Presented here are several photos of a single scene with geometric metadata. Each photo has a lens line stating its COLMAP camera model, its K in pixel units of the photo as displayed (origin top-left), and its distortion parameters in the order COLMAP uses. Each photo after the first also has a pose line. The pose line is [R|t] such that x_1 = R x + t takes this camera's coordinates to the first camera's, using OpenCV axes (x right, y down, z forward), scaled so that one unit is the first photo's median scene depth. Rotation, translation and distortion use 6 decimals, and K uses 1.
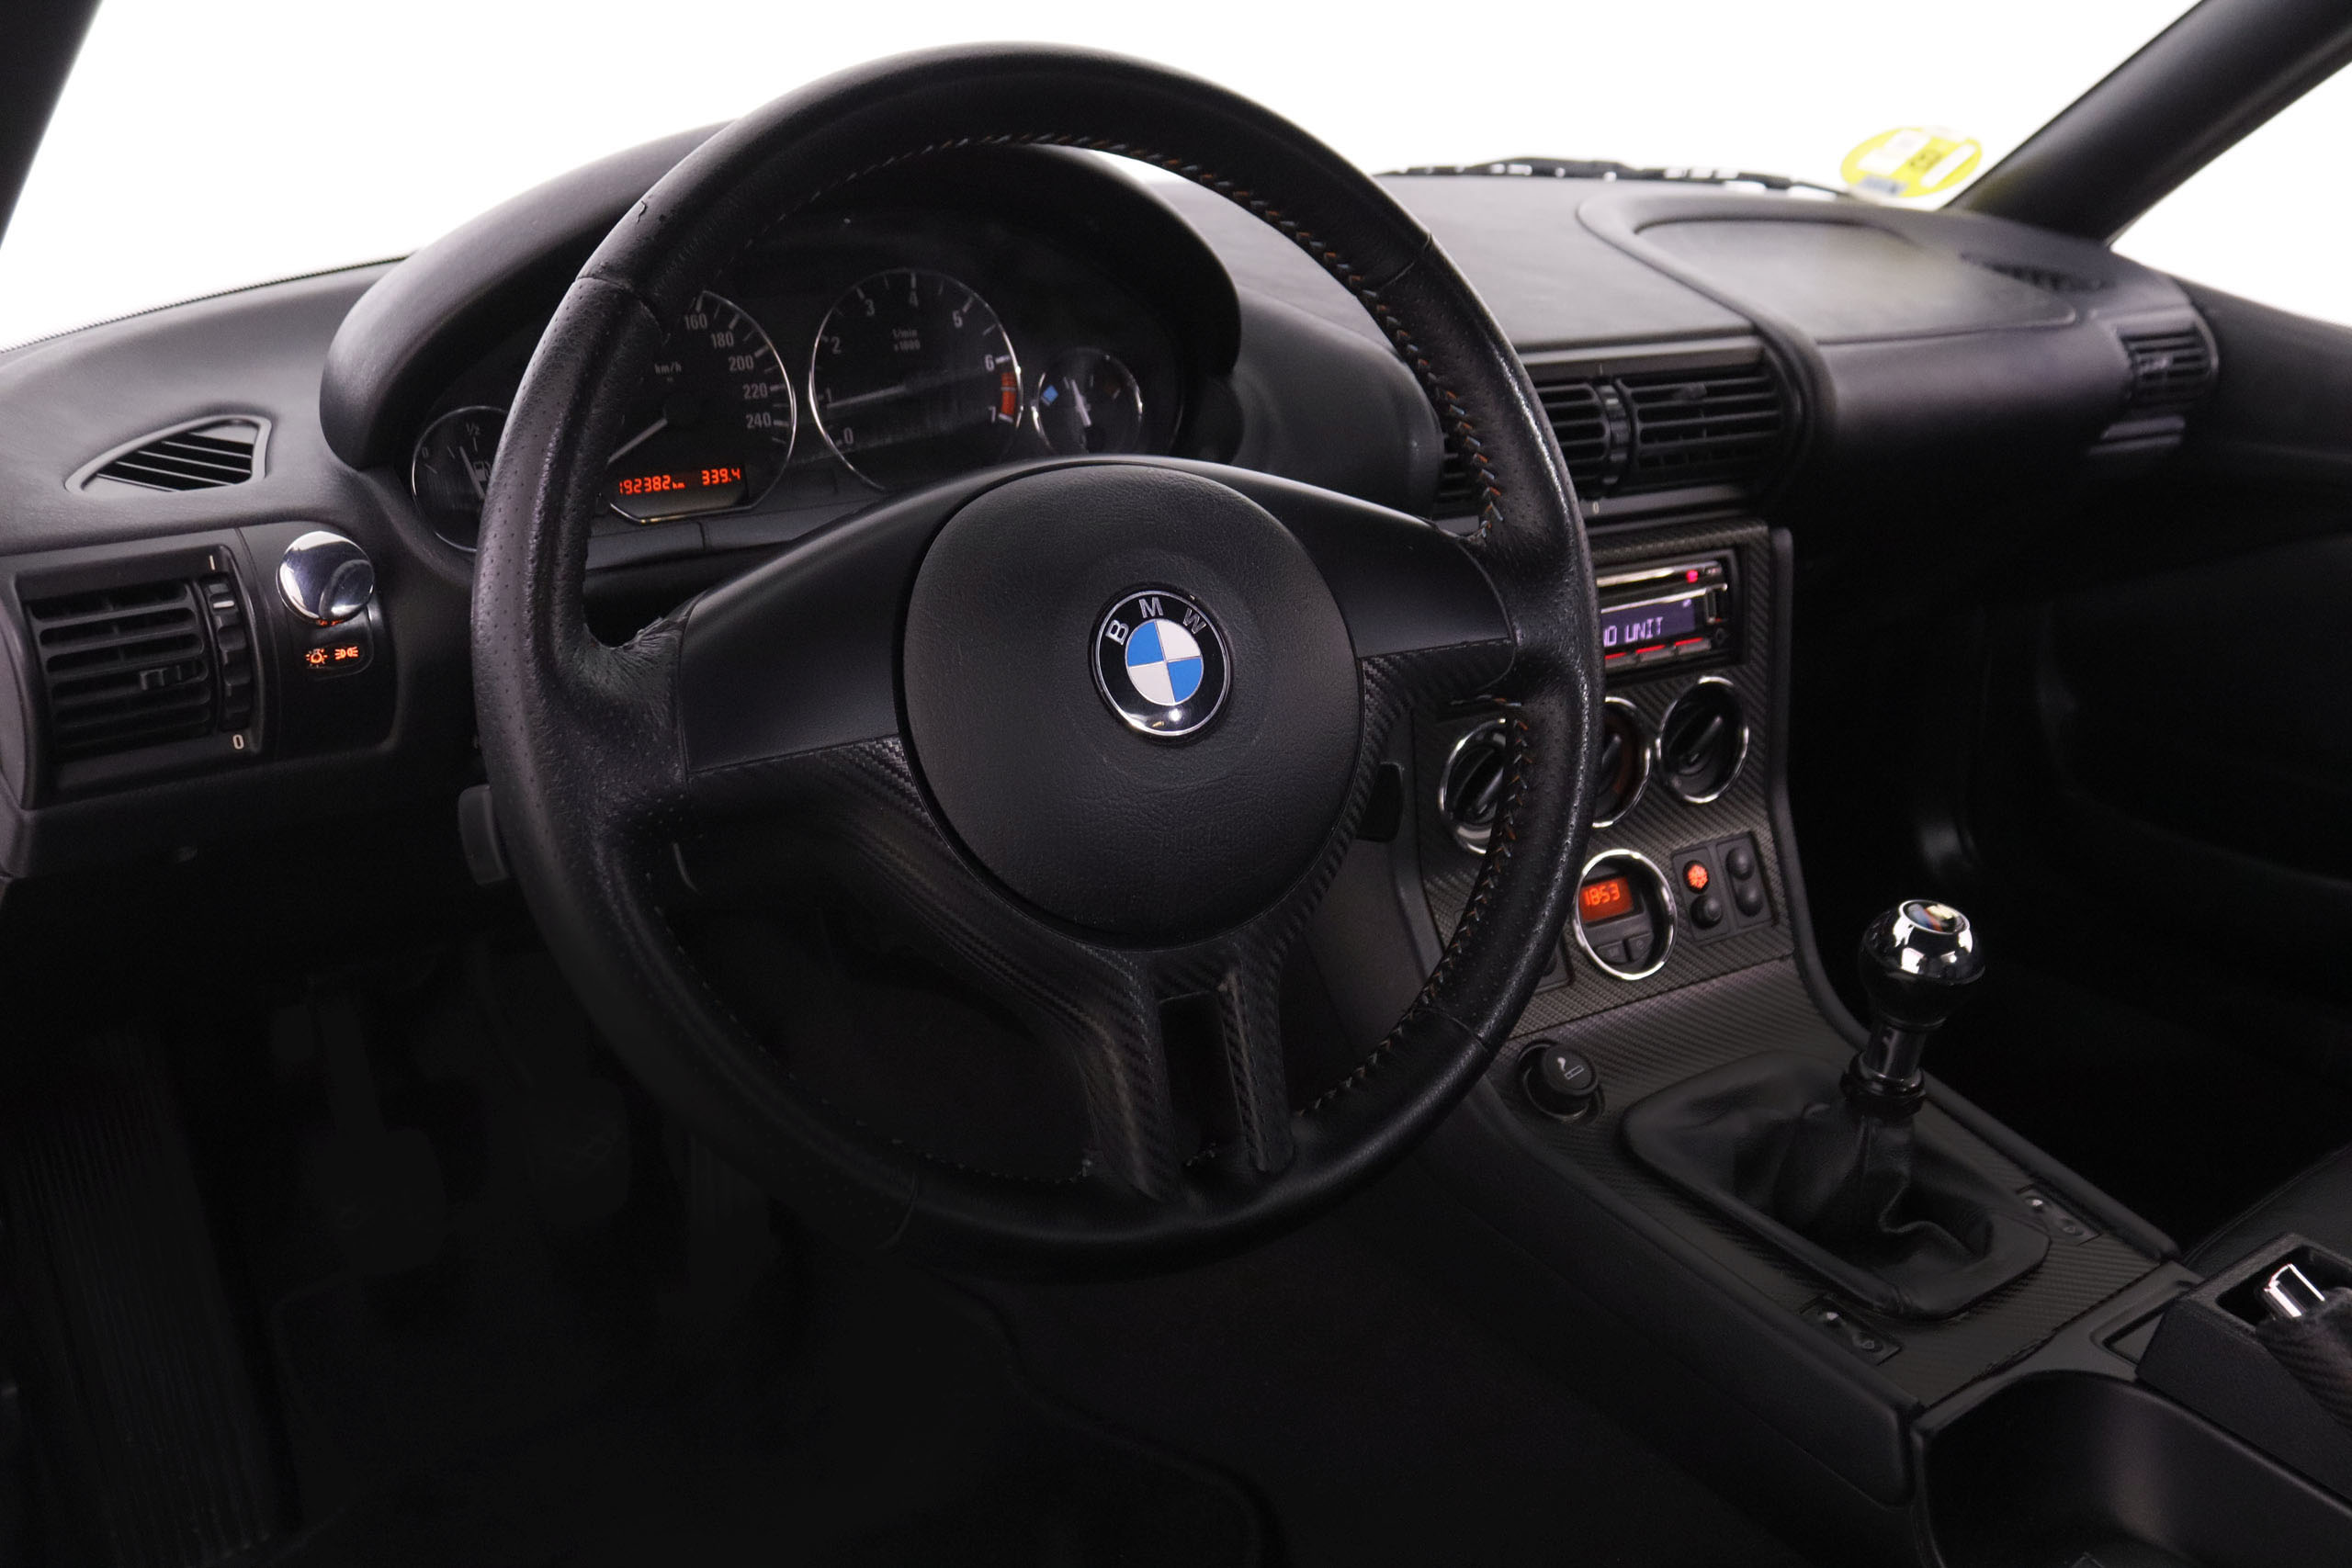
lens RADIAL K [[2061.4, 0, 1218.6], [0, 2061.4, 776.0], [0, 0, 1]] dist [-0.155323, 0.180489]
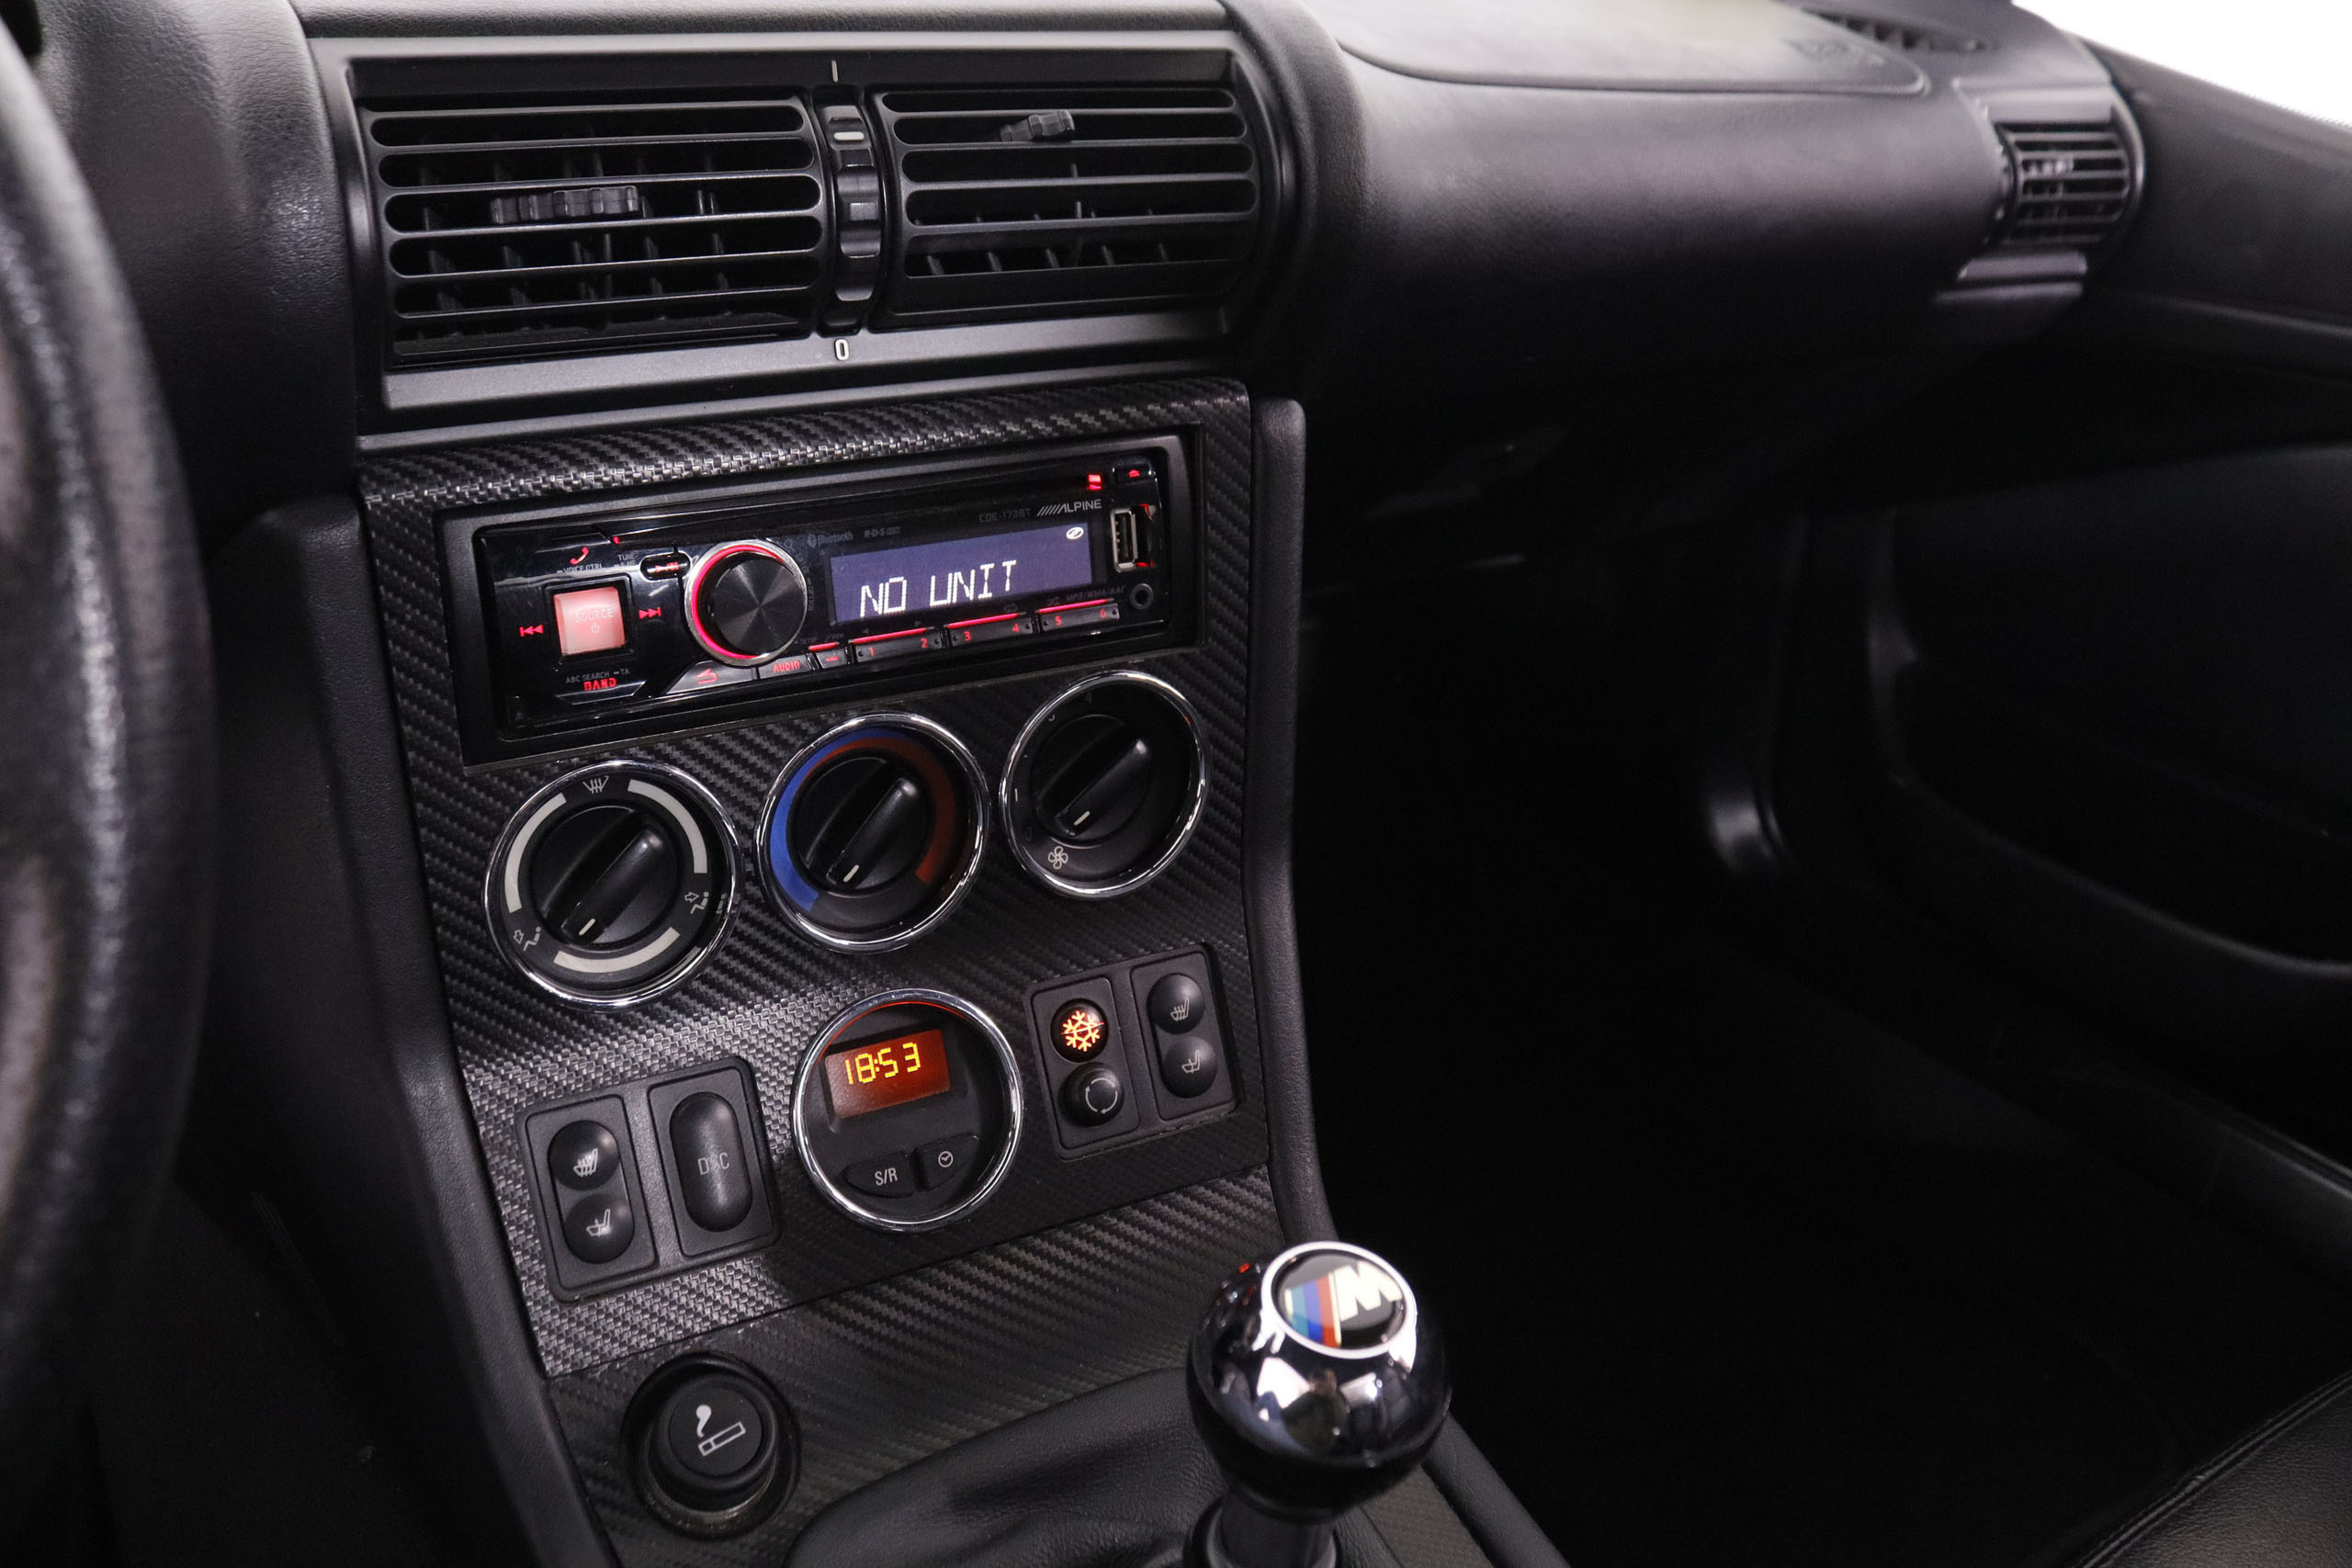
lens RADIAL K [[1942.6, 0, 1170.5], [0, 1942.6, 744.7], [0, 0, 1]] dist [-0.159064, 0.131958]
pose [[0.998629, 0.049700, -0.016443, 0.284056], [-0.048219, 0.995568, 0.080746, -0.076727], [0.020383, -0.079842, 0.996599, 0.524137]]
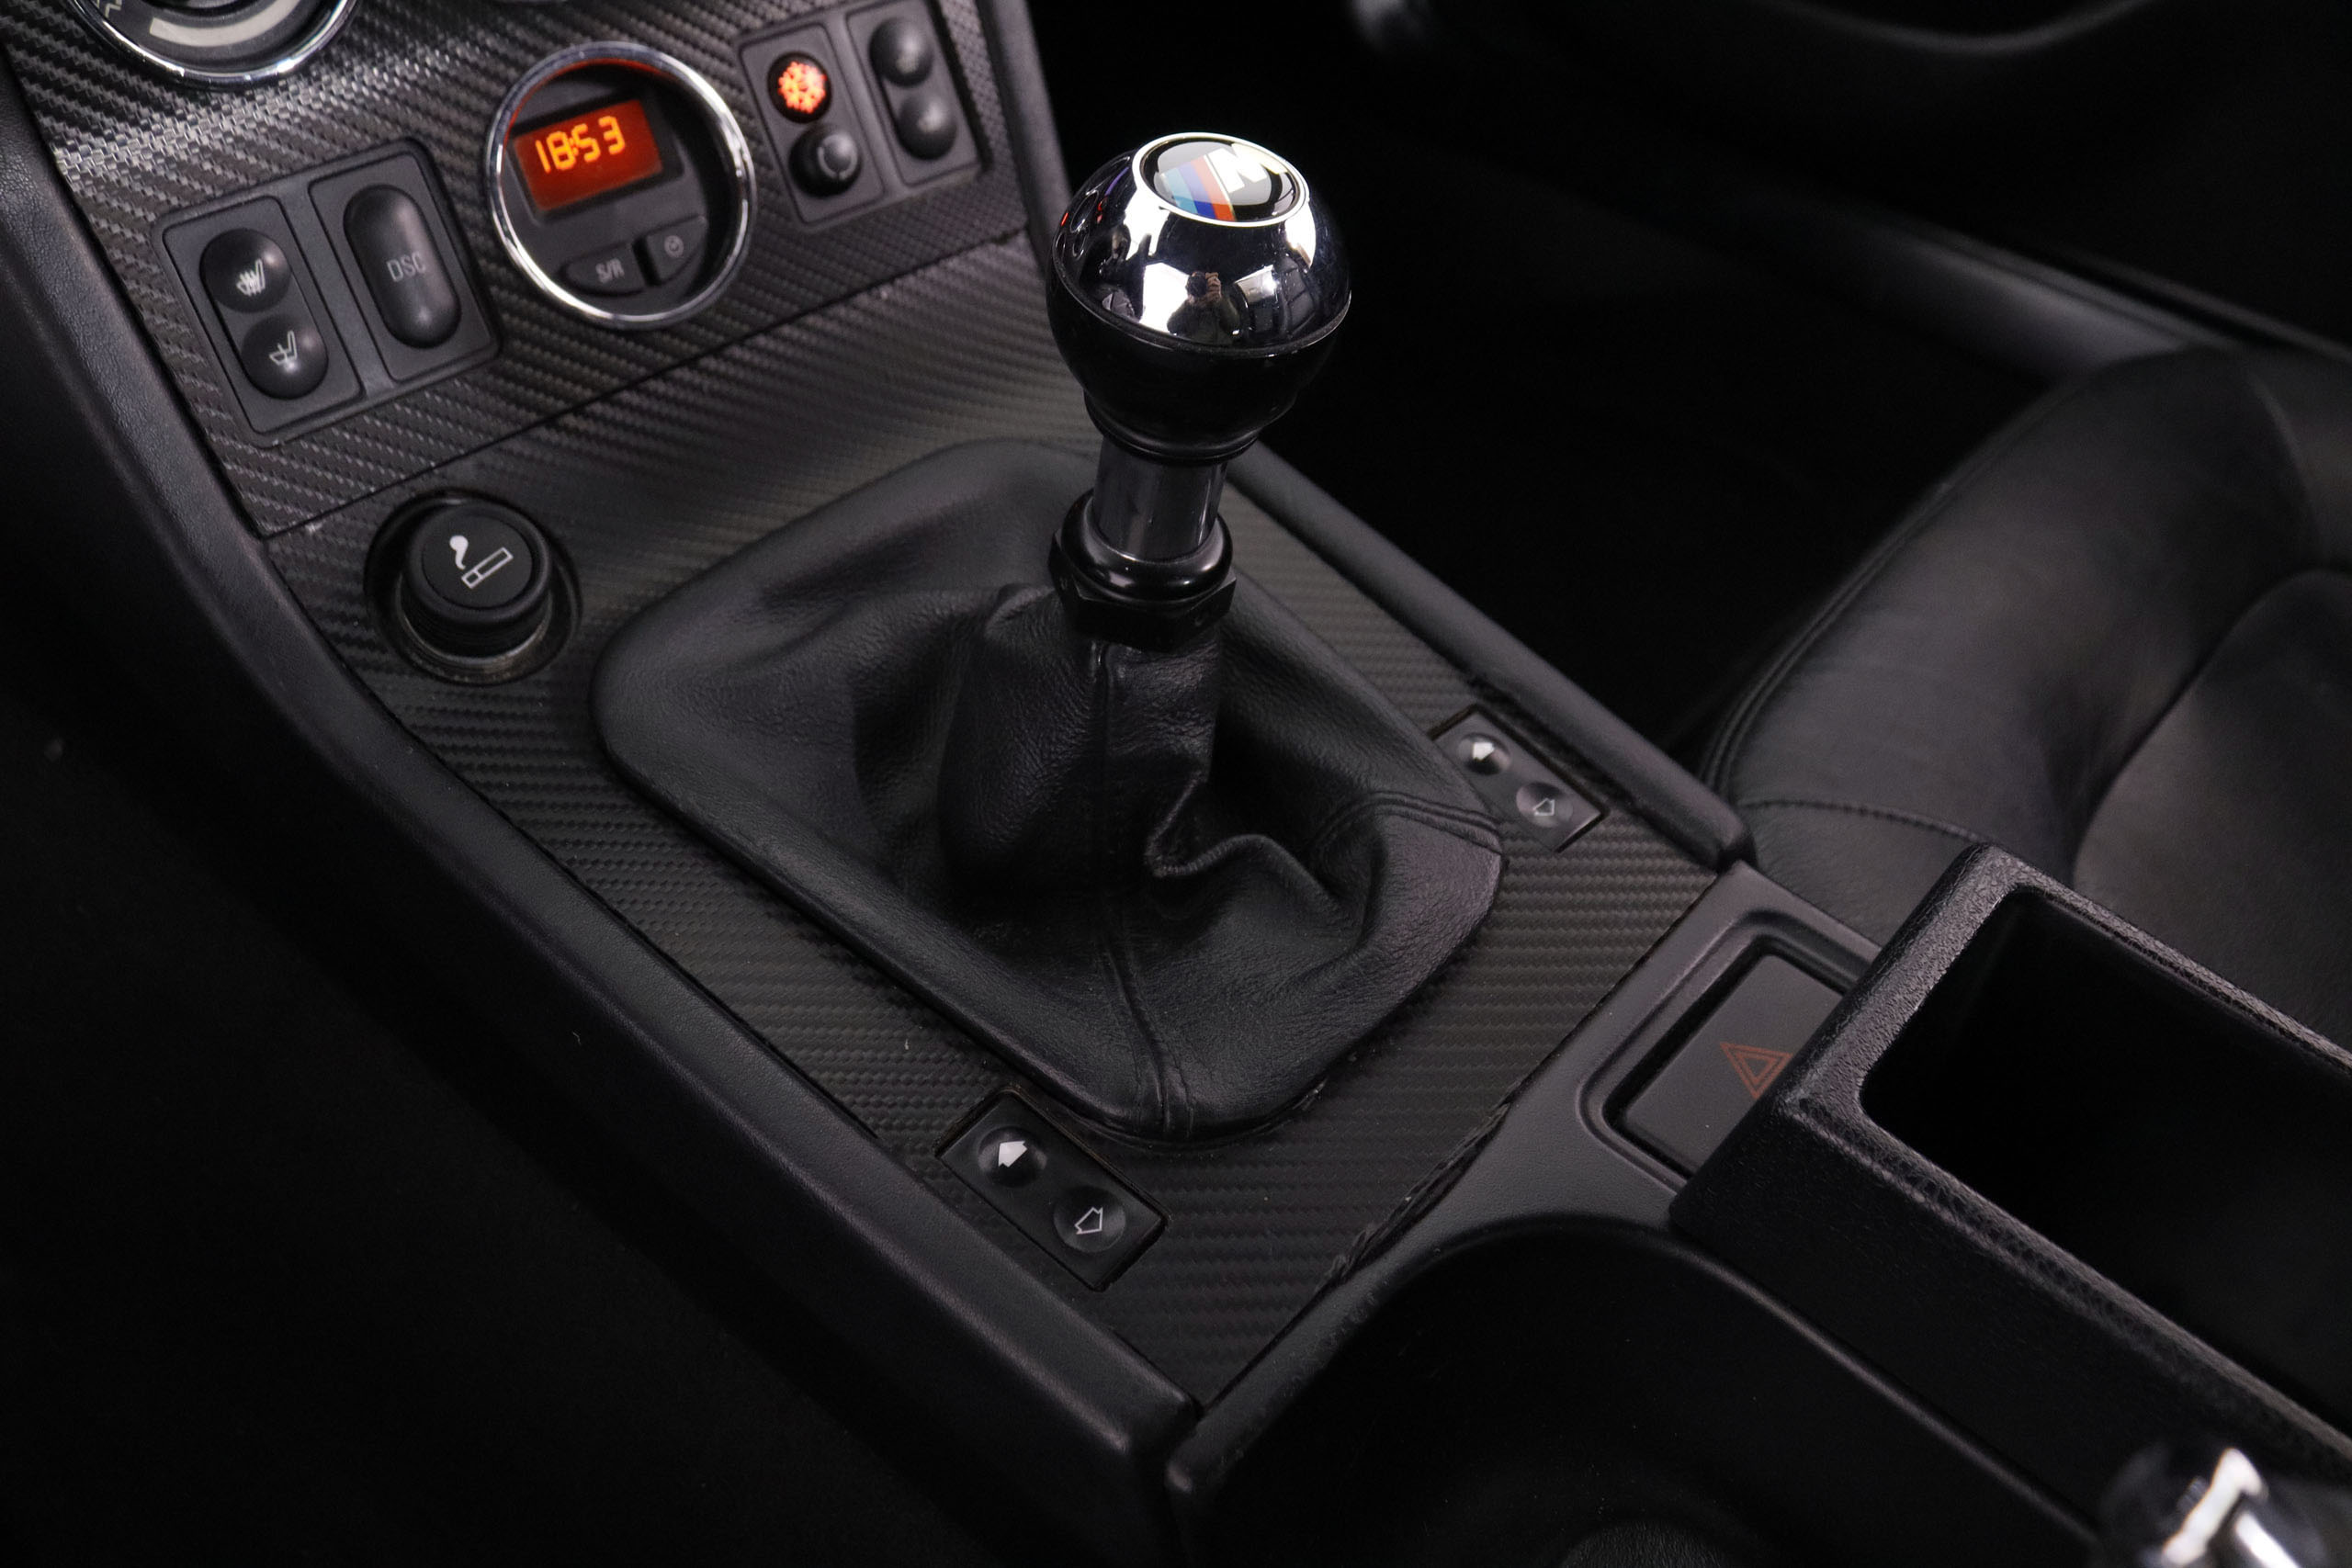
lens RADIAL K [[1942.6, 0, 1170.5], [0, 1942.6, 744.7], [0, 0, 1]] dist [-0.159064, 0.131958]
pose [[0.976575, -0.122794, 0.176700, 0.238685], [0.044751, 0.919131, 0.391402, 0.022304], [-0.210472, -0.374326, 0.903096, 0.565160]]
